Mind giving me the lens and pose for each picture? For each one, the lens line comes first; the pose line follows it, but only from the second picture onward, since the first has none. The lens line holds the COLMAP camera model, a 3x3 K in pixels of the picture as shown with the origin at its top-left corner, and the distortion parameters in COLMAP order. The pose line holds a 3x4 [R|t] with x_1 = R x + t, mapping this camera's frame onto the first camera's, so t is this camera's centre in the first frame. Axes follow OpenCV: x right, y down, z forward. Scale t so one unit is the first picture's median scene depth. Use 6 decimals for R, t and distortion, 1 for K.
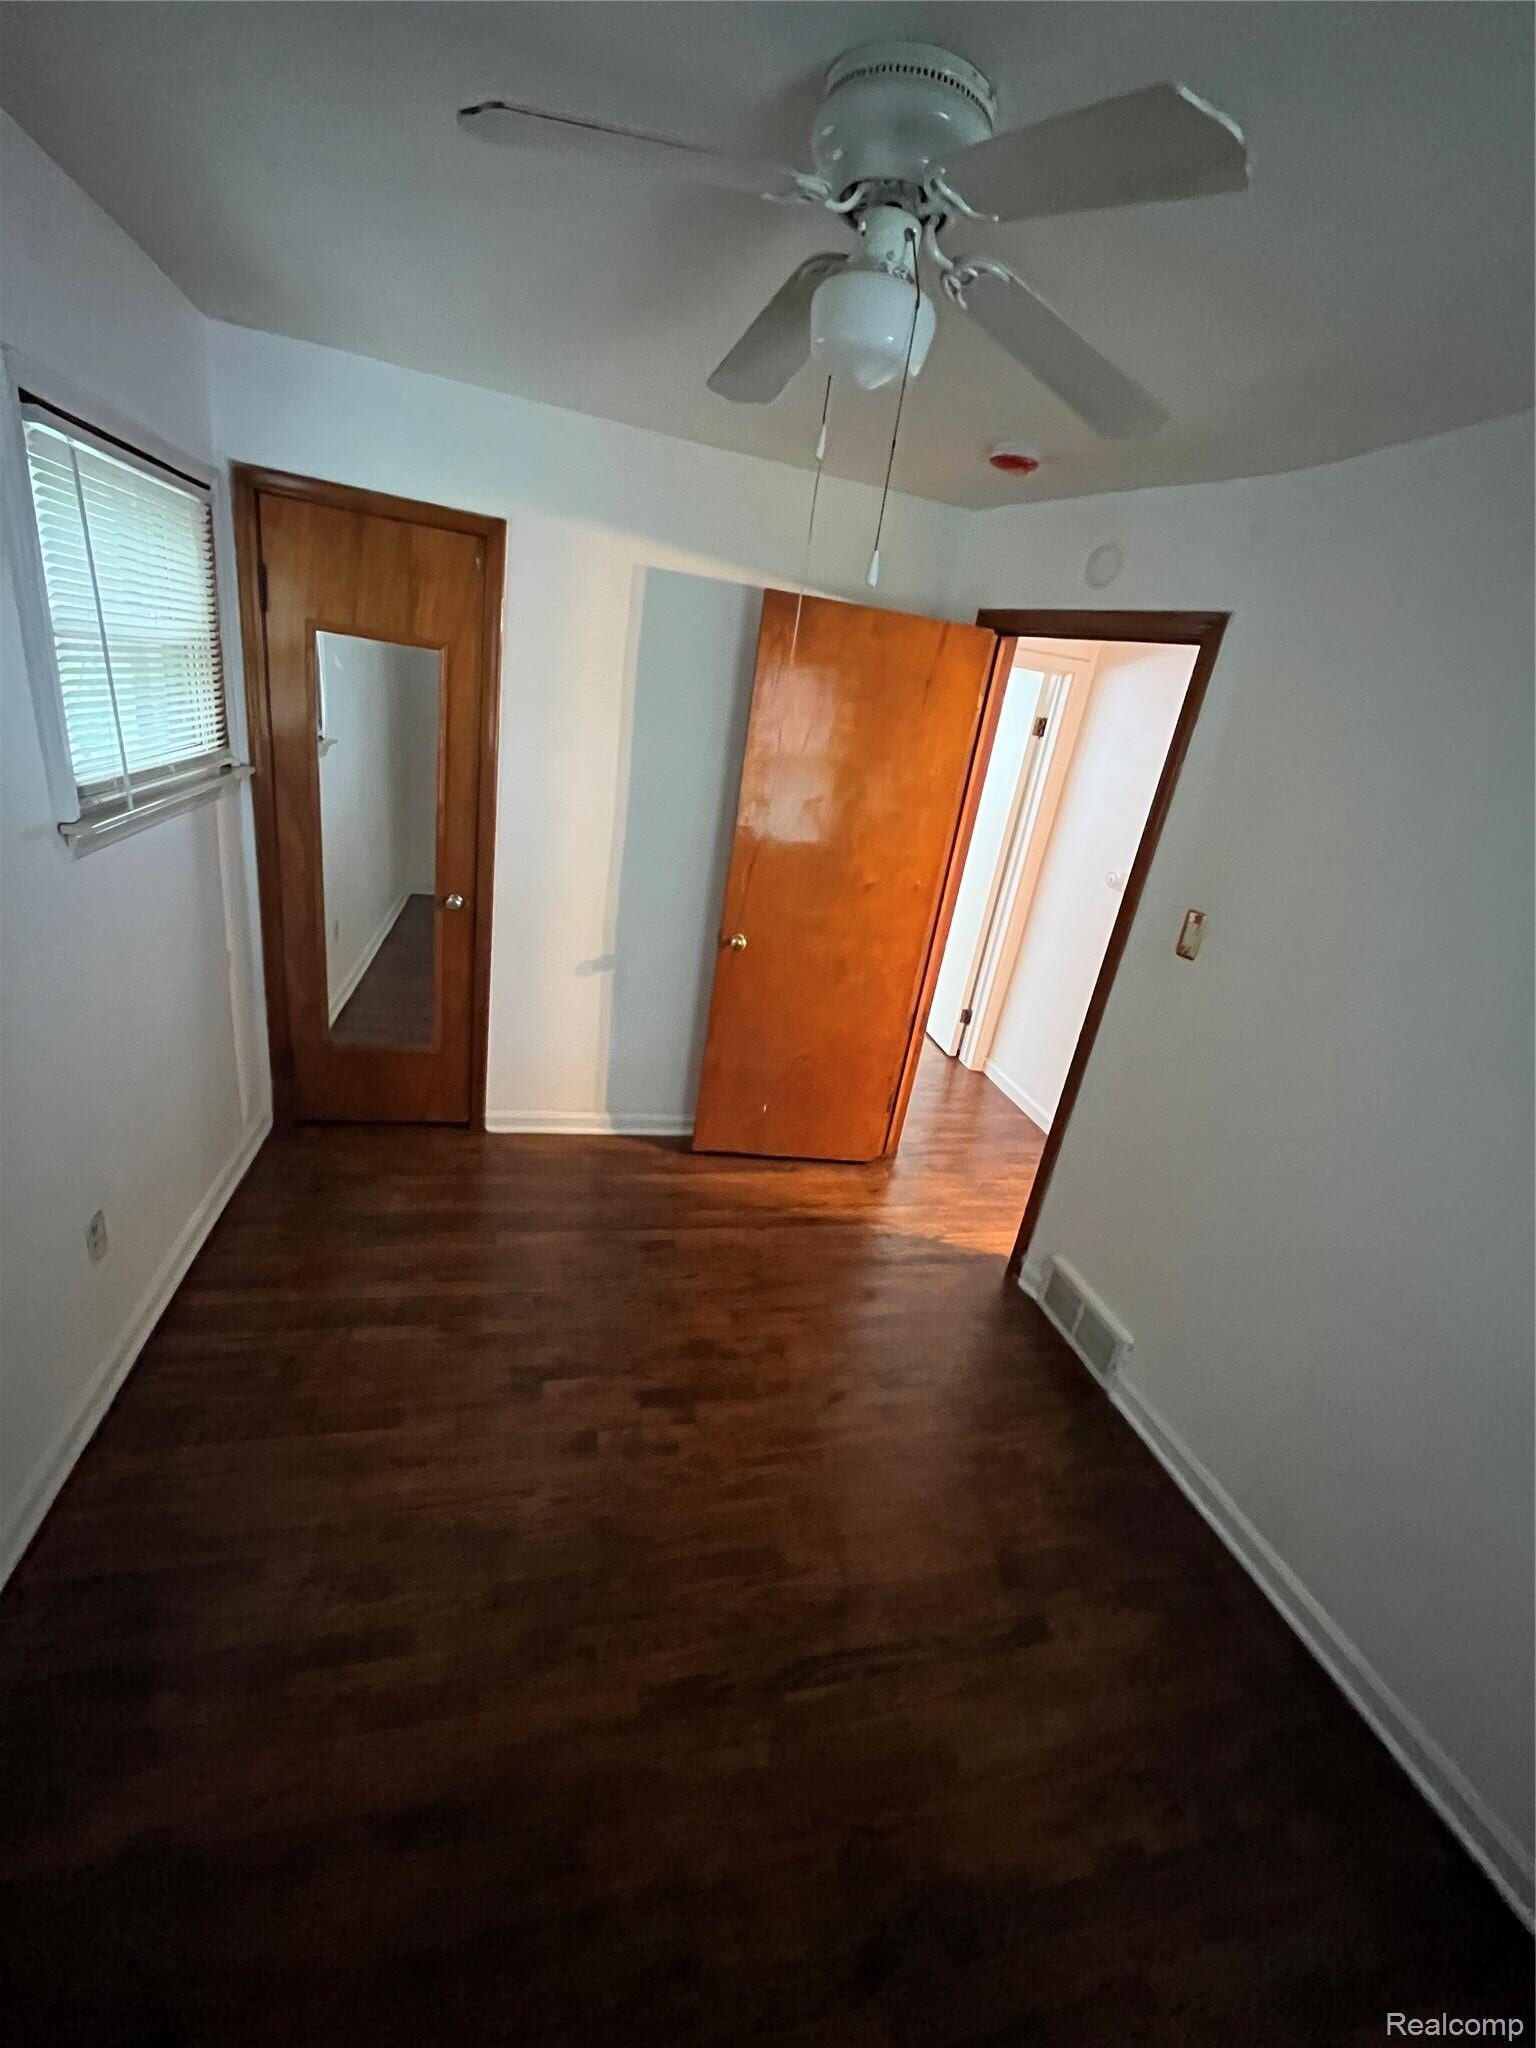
lens RADIAL K [[826.9, 0, 768.0], [0, 826.9, 1024.0], [0, 0, 1]] dist [-0.000657, -0.000034]
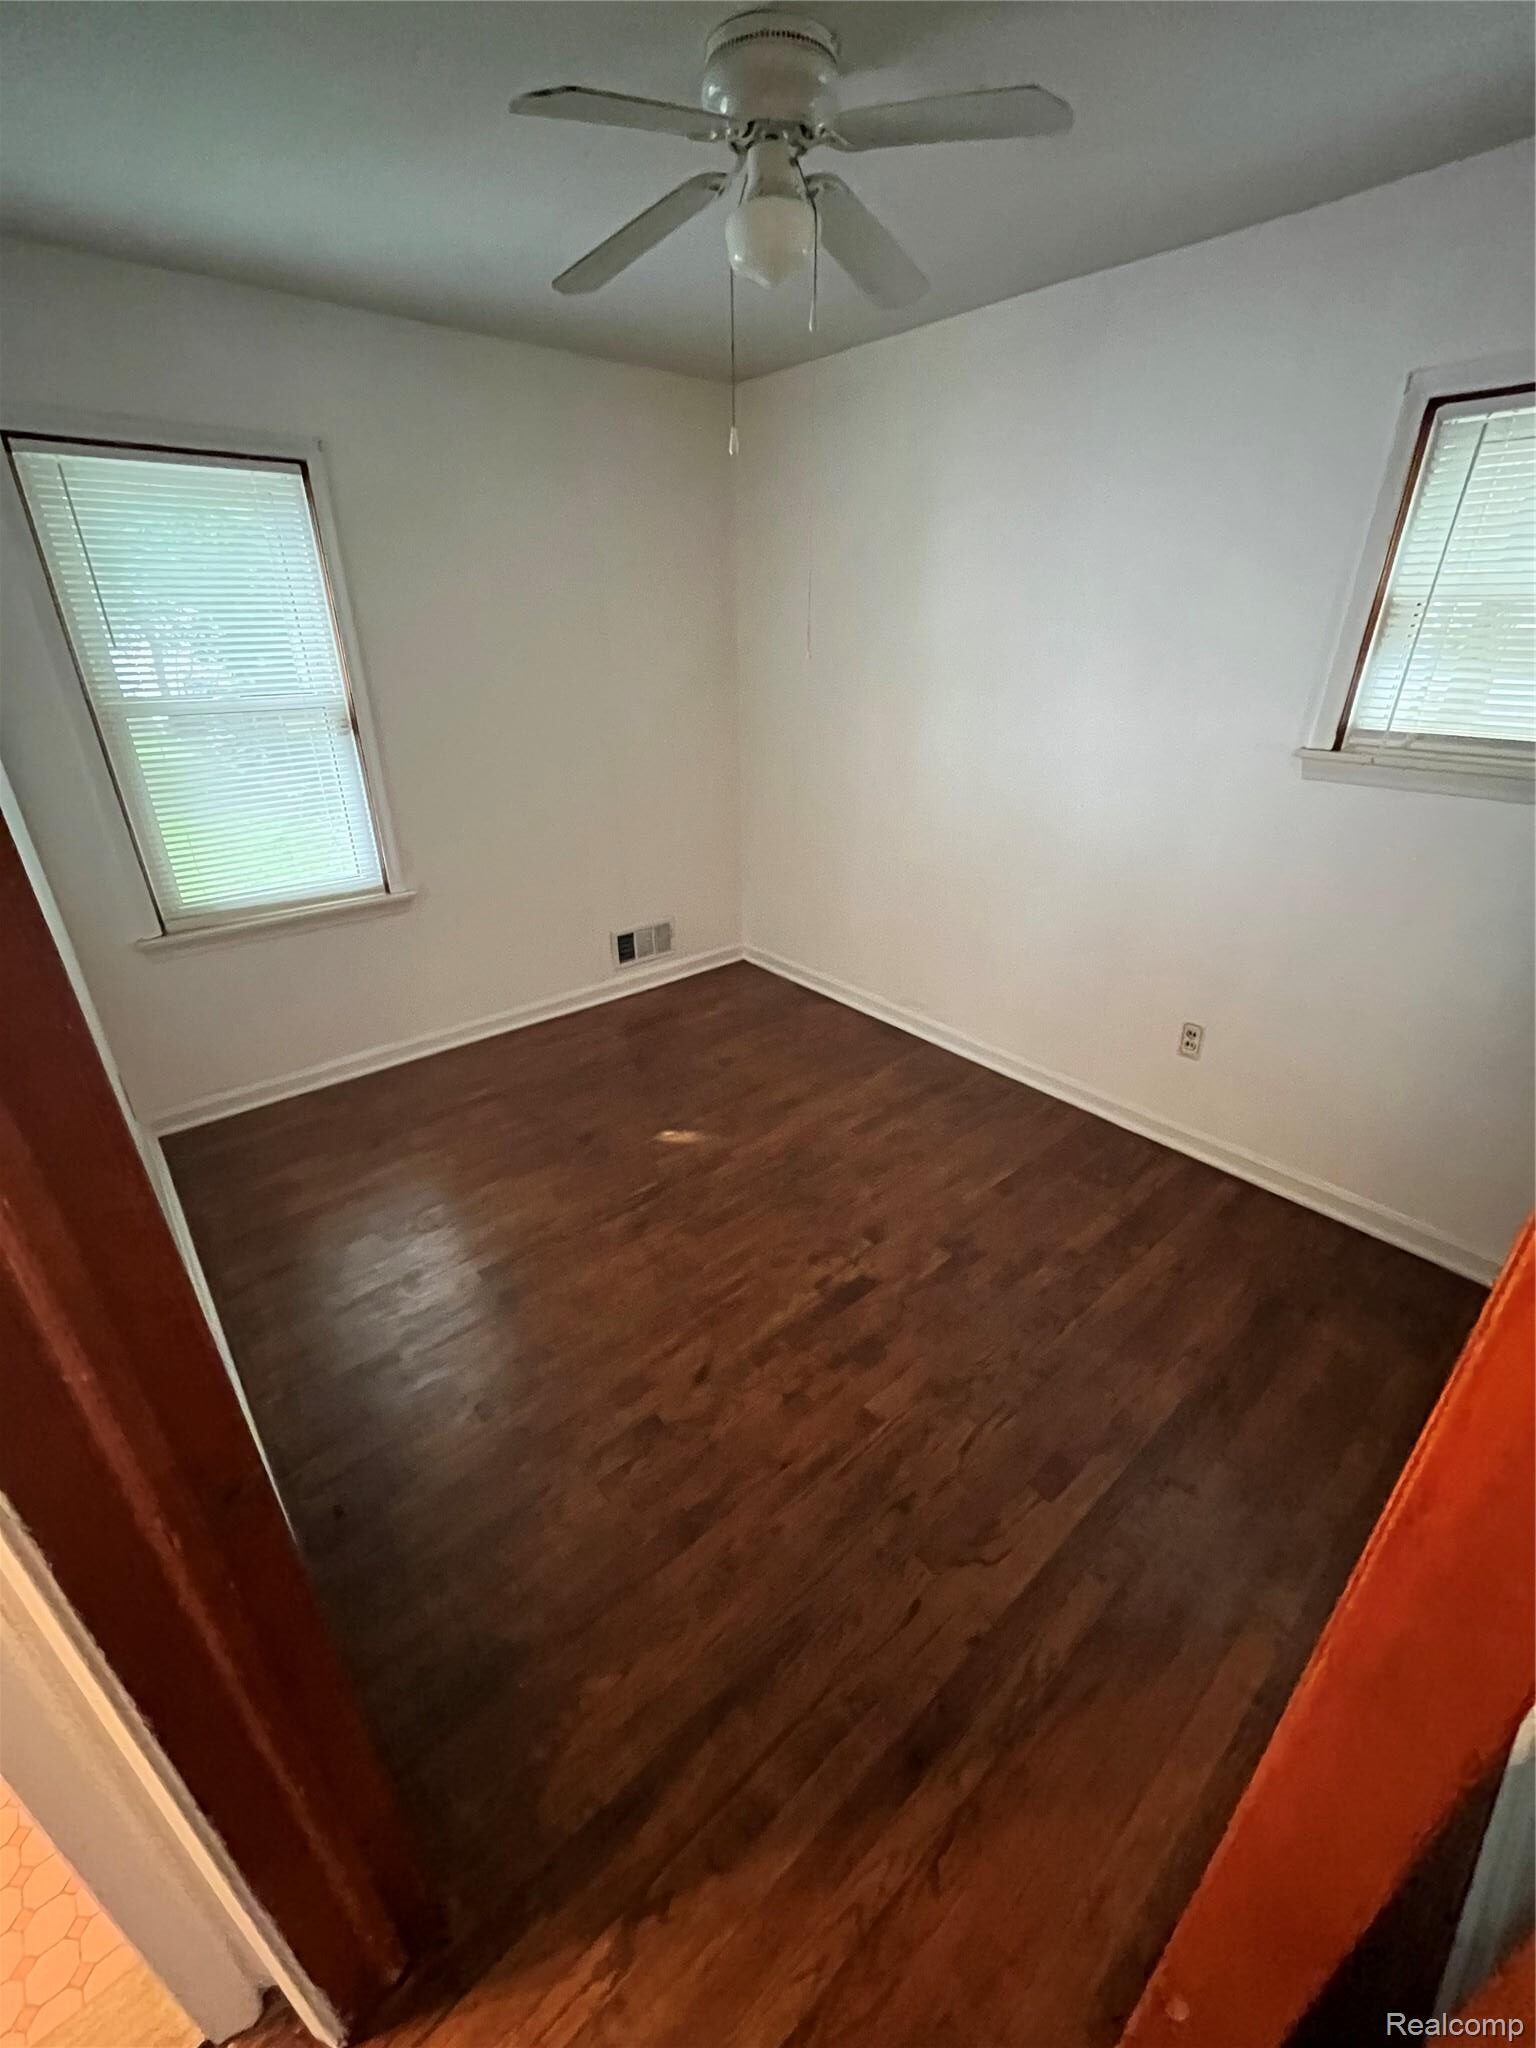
lens RADIAL K [[826.9, 0, 768.0], [0, 826.9, 1024.0], [0, 0, 1]] dist [-0.000657, -0.000034]
pose [[-0.886660, 0.056540, -0.458953, 0.400593], [-0.282108, 0.720267, 0.633743, -0.383116], [0.366401, 0.691388, -0.622682, 1.325427]]
